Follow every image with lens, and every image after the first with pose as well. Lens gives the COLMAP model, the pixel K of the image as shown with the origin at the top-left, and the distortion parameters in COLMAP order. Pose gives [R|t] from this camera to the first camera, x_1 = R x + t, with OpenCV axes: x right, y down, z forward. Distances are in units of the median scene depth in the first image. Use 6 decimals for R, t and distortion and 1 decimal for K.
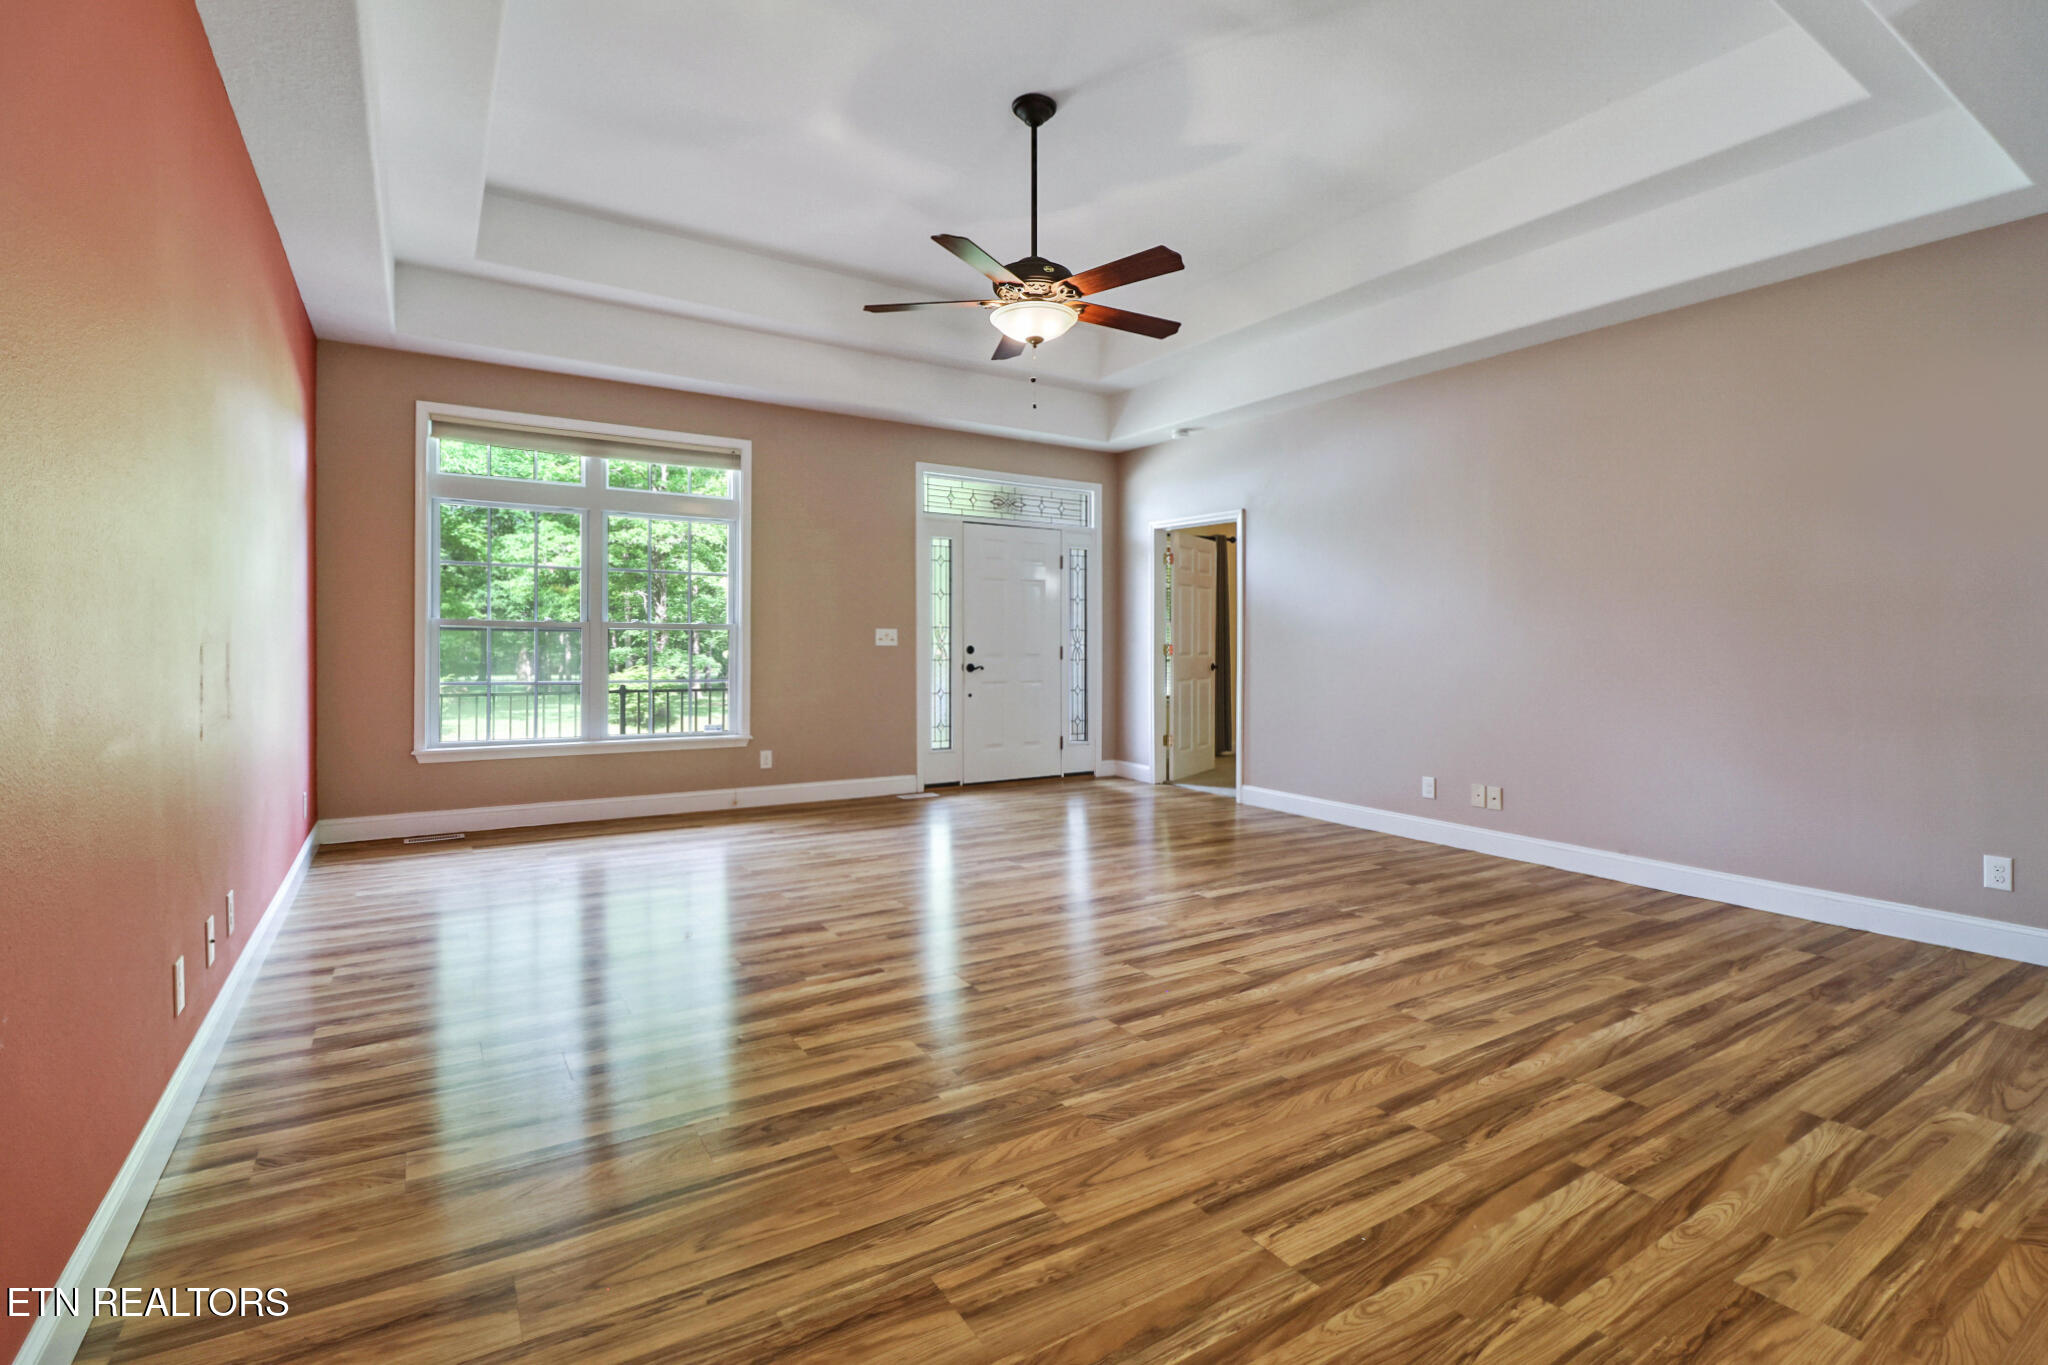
lens RADIAL K [[943.6, 0, 1008.9], [0, 943.6, 650.8], [0, 0, 1]] dist [0.002086, -0.007426]
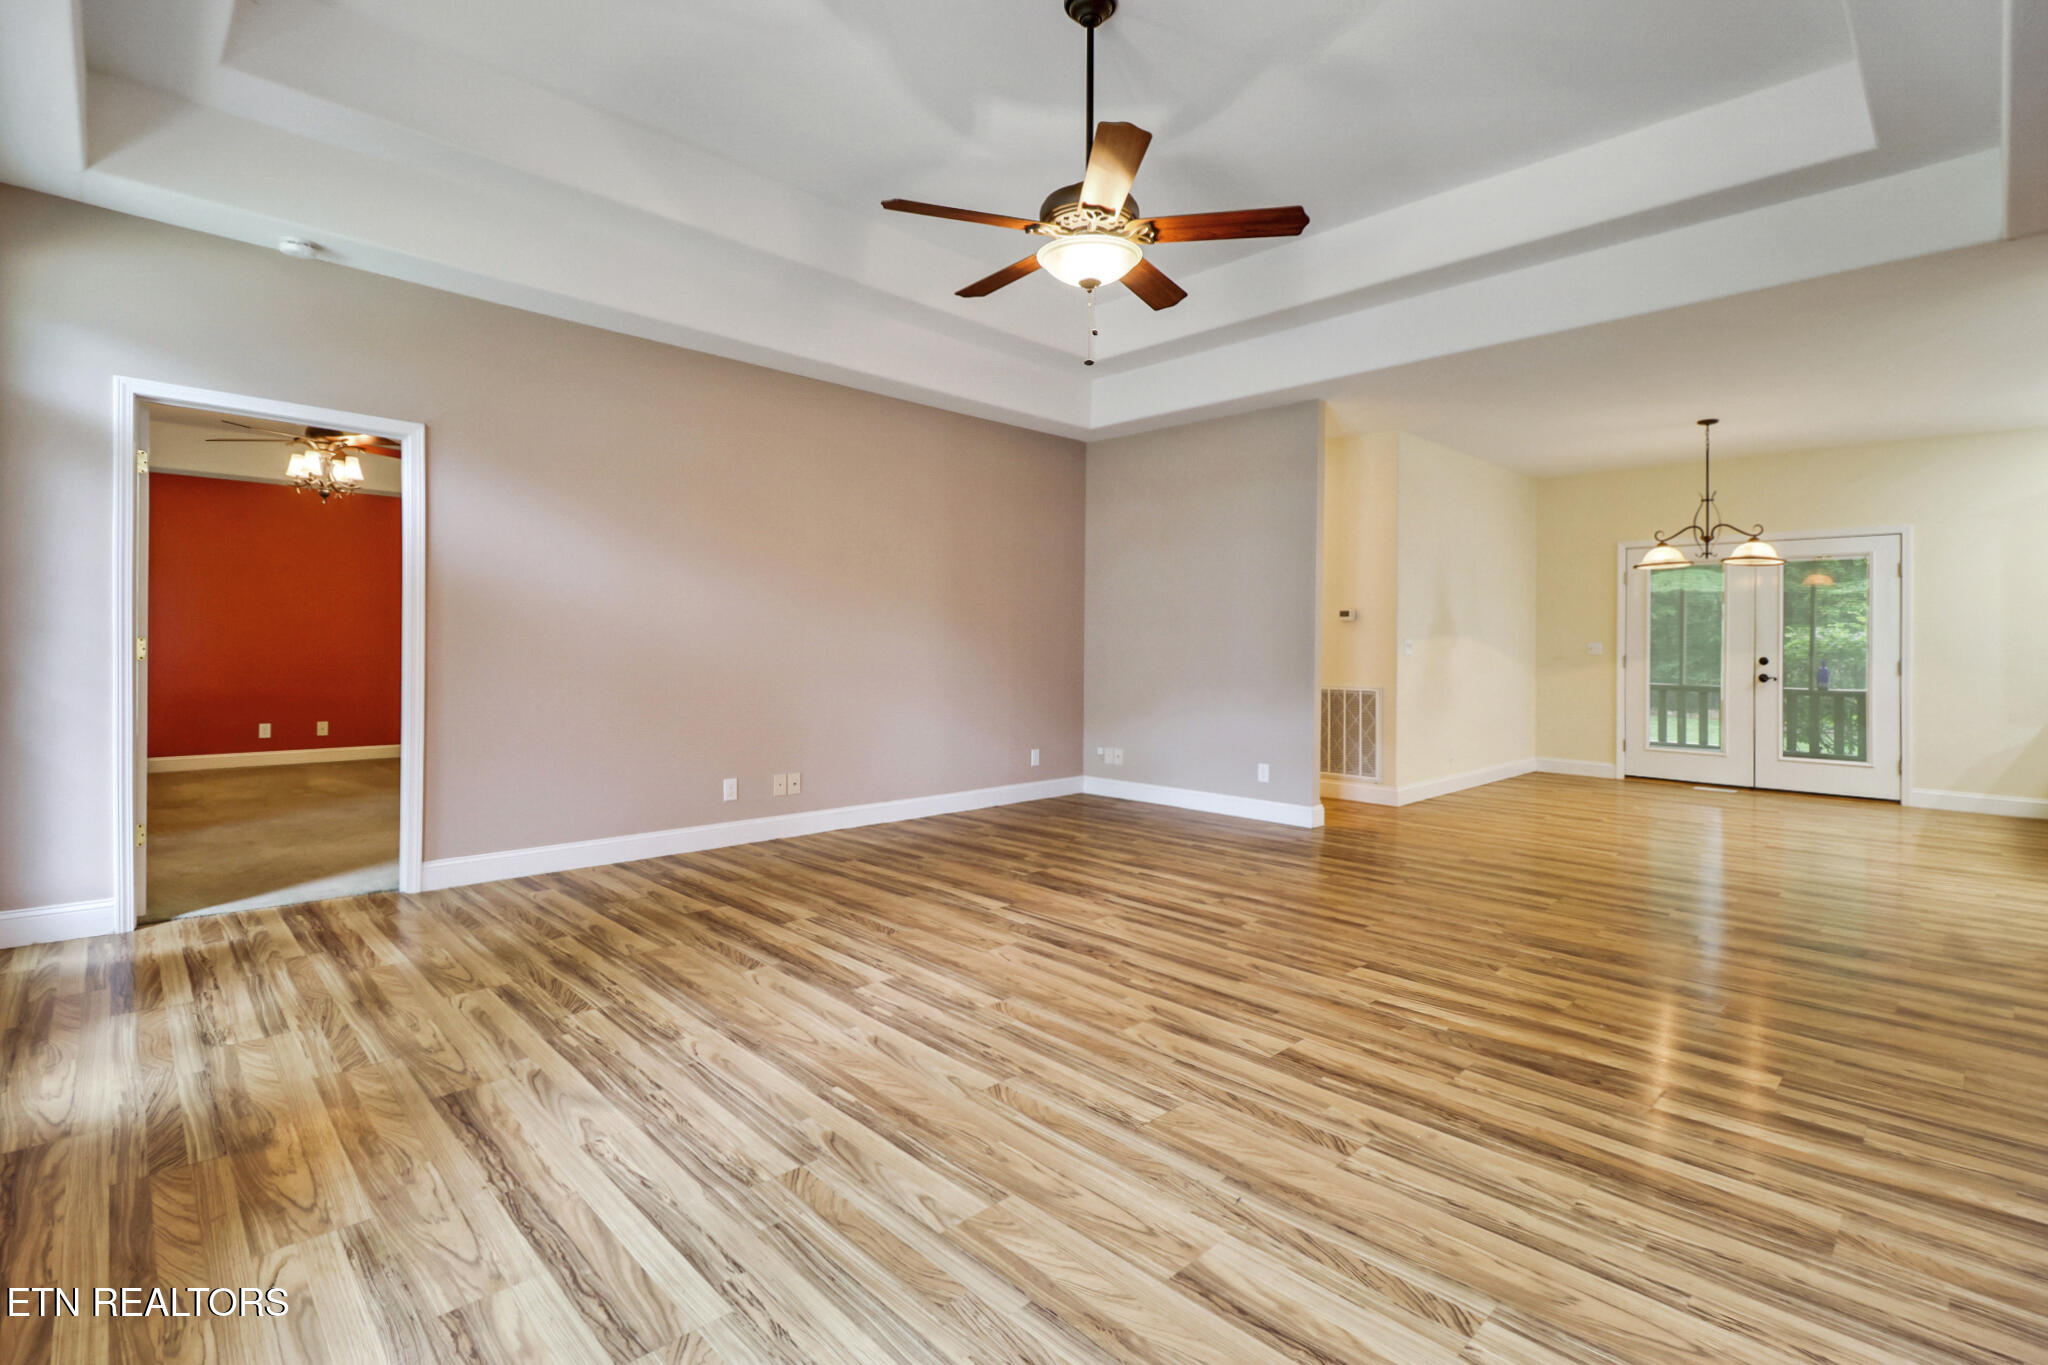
lens RADIAL K [[943.6, 0, 1066.6], [0, 943.6, 631.3], [0, 0, 1]] dist [0.002086, -0.007426]
pose [[-0.236096, 0.002567, 0.971726, -1.158891], [-0.007789, 0.999959, -0.004534, -0.029049], [-0.971699, -0.008639, -0.236066, 1.807244]]
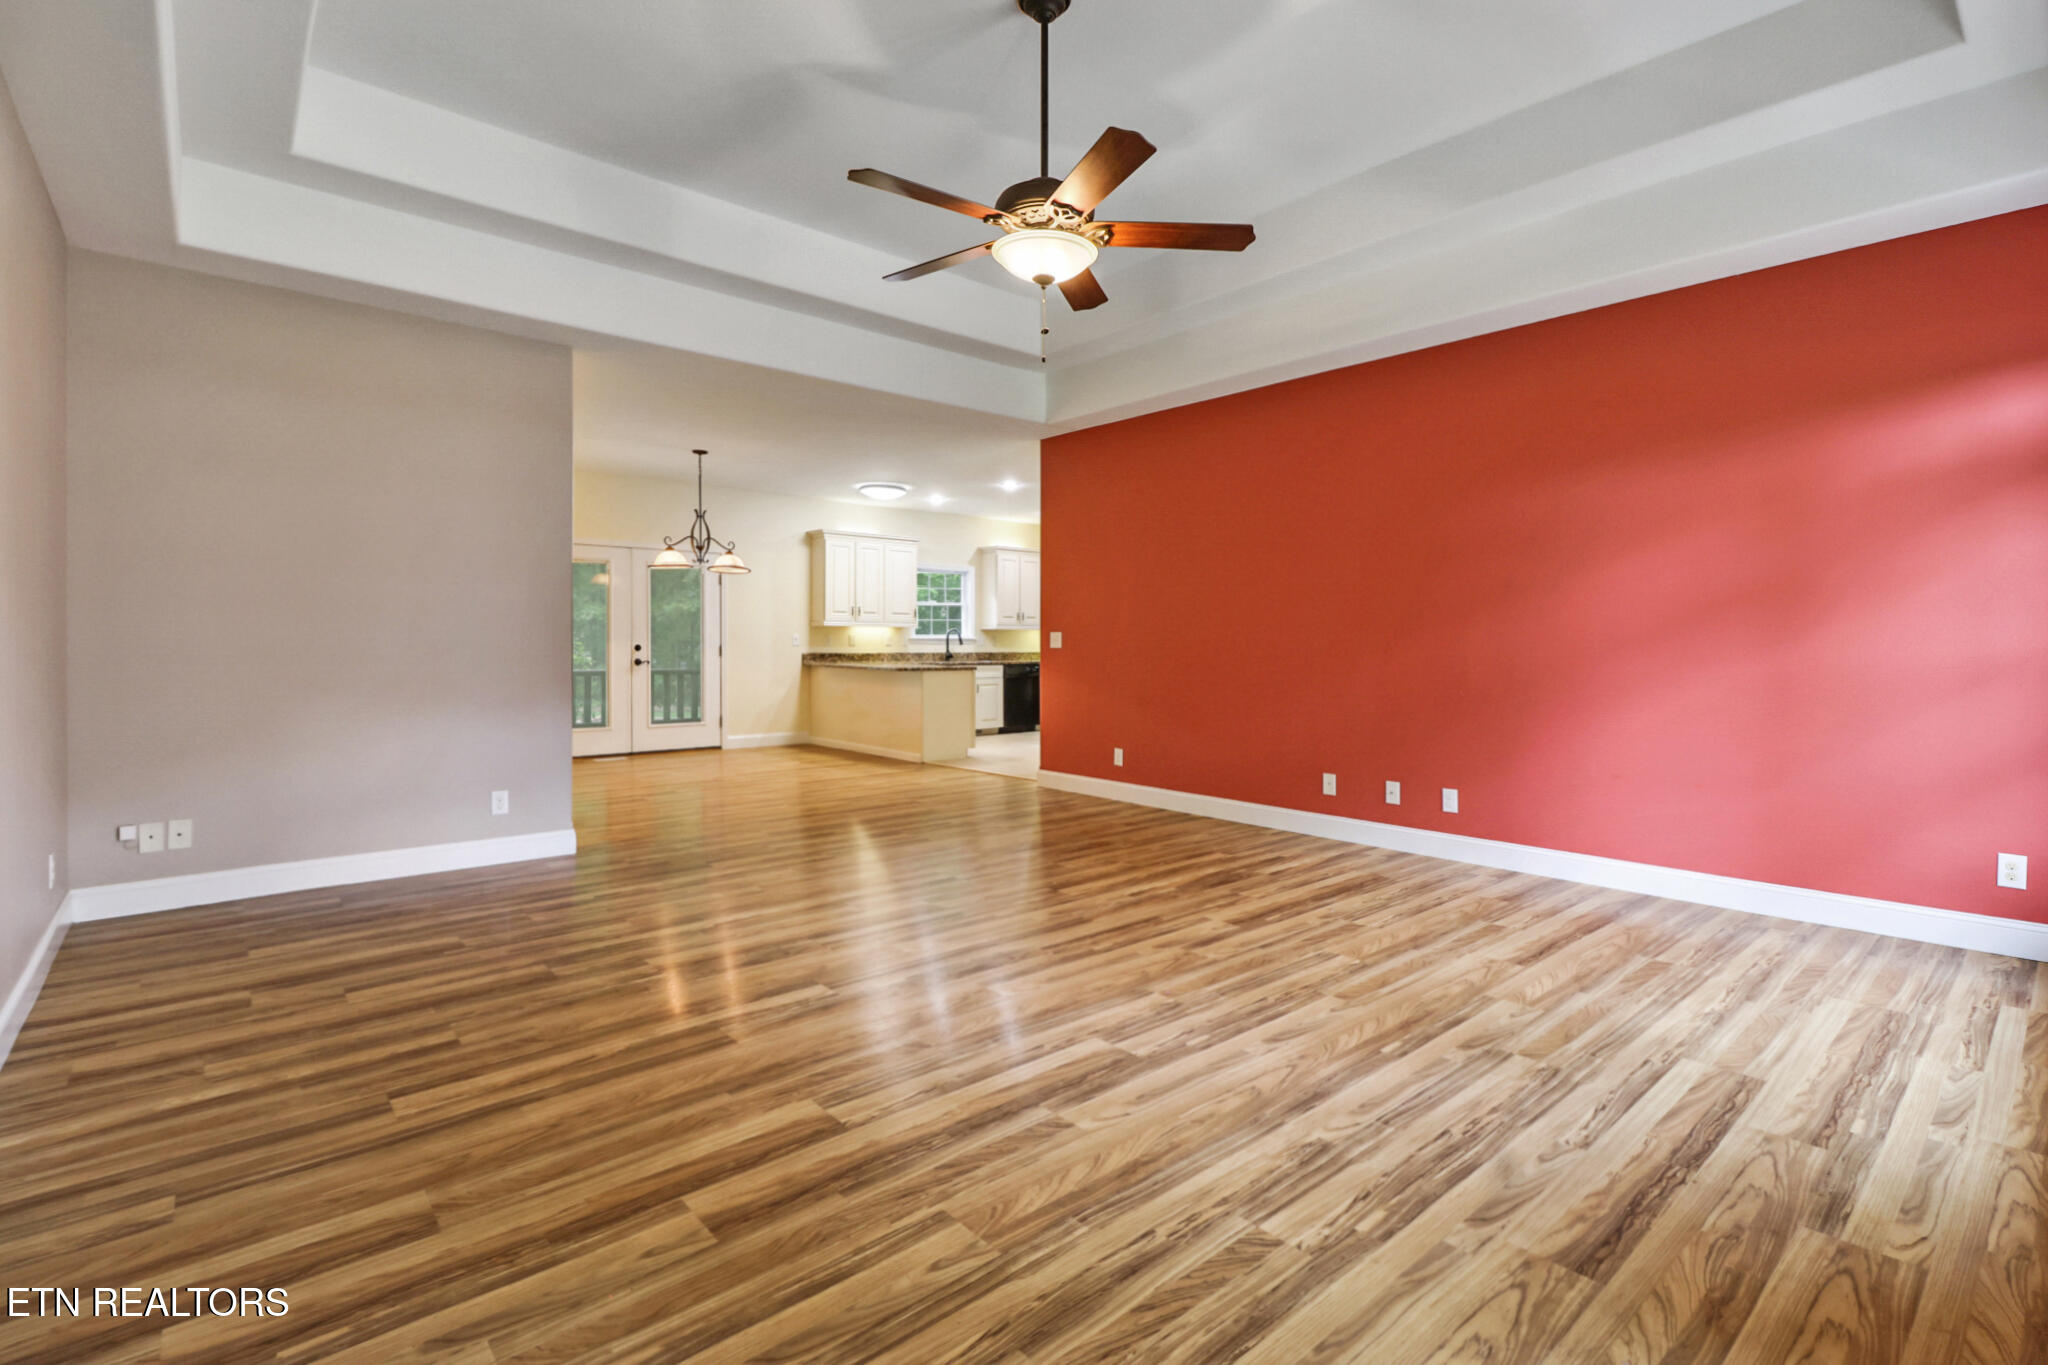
lens RADIAL K [[943.6, 0, 1008.1], [0, 943.6, 643.3], [0, 0, 1]] dist [0.002086, -0.007426]
pose [[-0.989024, -0.015264, -0.146964, 0.275795], [-0.016109, 0.999860, 0.004563, -0.022588], [0.146874, 0.006880, -0.989131, 2.703384]]
